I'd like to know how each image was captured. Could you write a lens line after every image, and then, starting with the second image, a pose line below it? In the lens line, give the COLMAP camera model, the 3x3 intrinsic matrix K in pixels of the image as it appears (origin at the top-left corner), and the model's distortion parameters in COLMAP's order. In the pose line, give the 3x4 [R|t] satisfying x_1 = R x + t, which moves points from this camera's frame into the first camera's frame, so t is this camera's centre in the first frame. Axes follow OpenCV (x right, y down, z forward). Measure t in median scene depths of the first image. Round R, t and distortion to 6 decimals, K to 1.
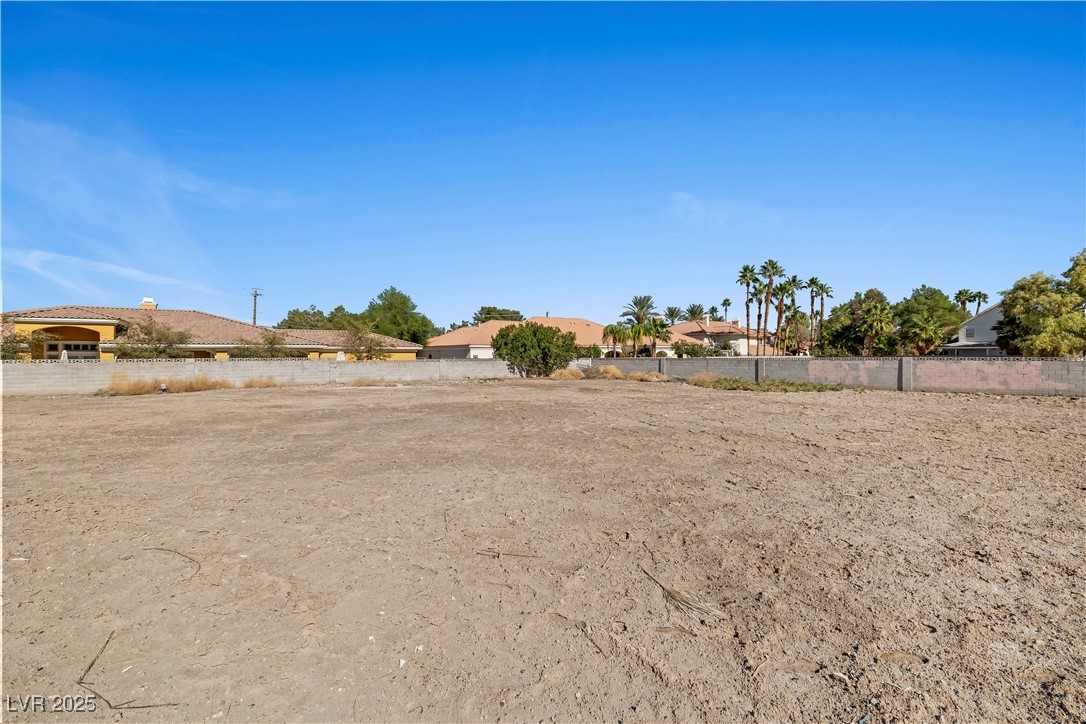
lens RADIAL K [[471.6, 0, 542.3], [0, 471.6, 367.5], [0, 0, 1]] dist [0.000818, 0.000153]
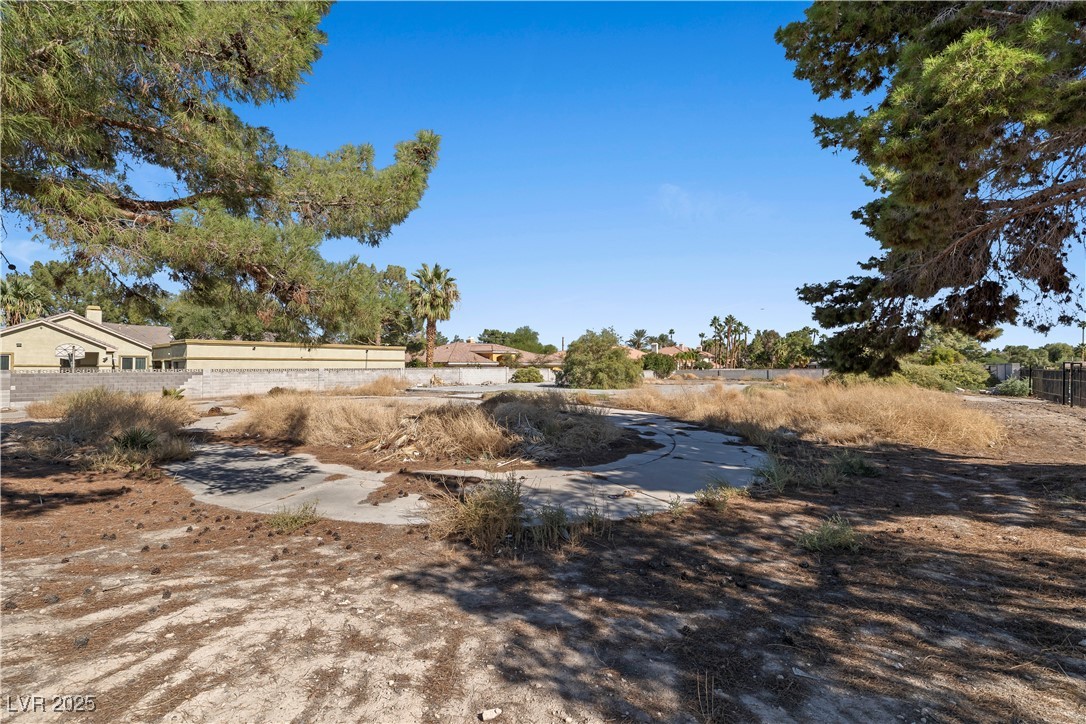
lens RADIAL K [[471.6, 0, 542.3], [0, 471.6, 367.5], [0, 0, 1]] dist [0.000818, 0.000153]
pose [[0.964664, -0.002061, 0.263476, -0.612089], [0.008173, 0.999722, -0.022104, 0.002630], [-0.263357, 0.023476, 0.964413, -0.474450]]
